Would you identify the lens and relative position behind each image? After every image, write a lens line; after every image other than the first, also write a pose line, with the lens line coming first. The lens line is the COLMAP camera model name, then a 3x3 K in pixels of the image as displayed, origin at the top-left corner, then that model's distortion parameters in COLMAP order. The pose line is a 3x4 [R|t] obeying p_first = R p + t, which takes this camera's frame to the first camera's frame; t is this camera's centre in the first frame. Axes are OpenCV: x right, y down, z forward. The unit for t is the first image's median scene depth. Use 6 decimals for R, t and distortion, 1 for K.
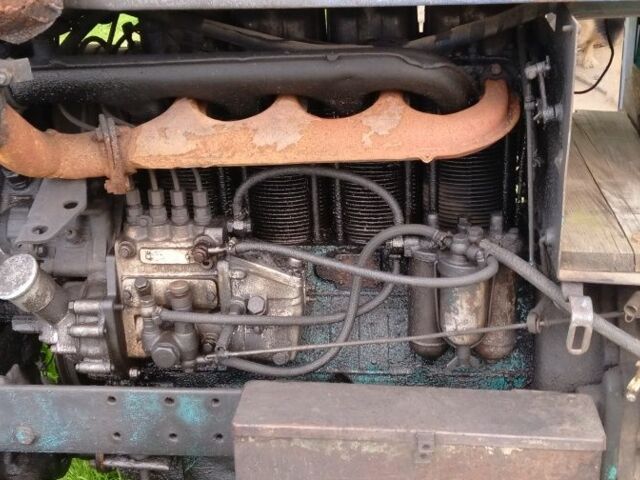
lens RADIAL K [[874.9, 0, 320.0], [0, 874.9, 240.0], [0, 0, 1]] dist [0.078472, 0.000722]
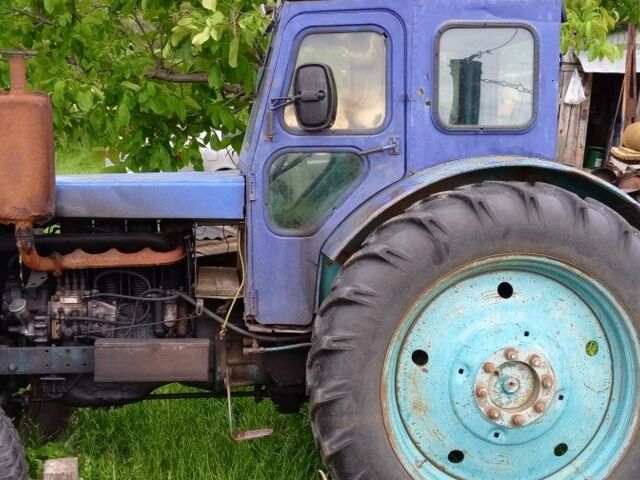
lens RADIAL K [[874.9, 0, 320.0], [0, 874.9, 240.0], [0, 0, 1]] dist [0.078472, 0.000722]
pose [[0.973141, 0.018614, 0.229458, -0.038456], [0.048918, 0.957244, -0.285115, 0.717791], [-0.224954, 0.288681, 0.930623, -2.036258]]
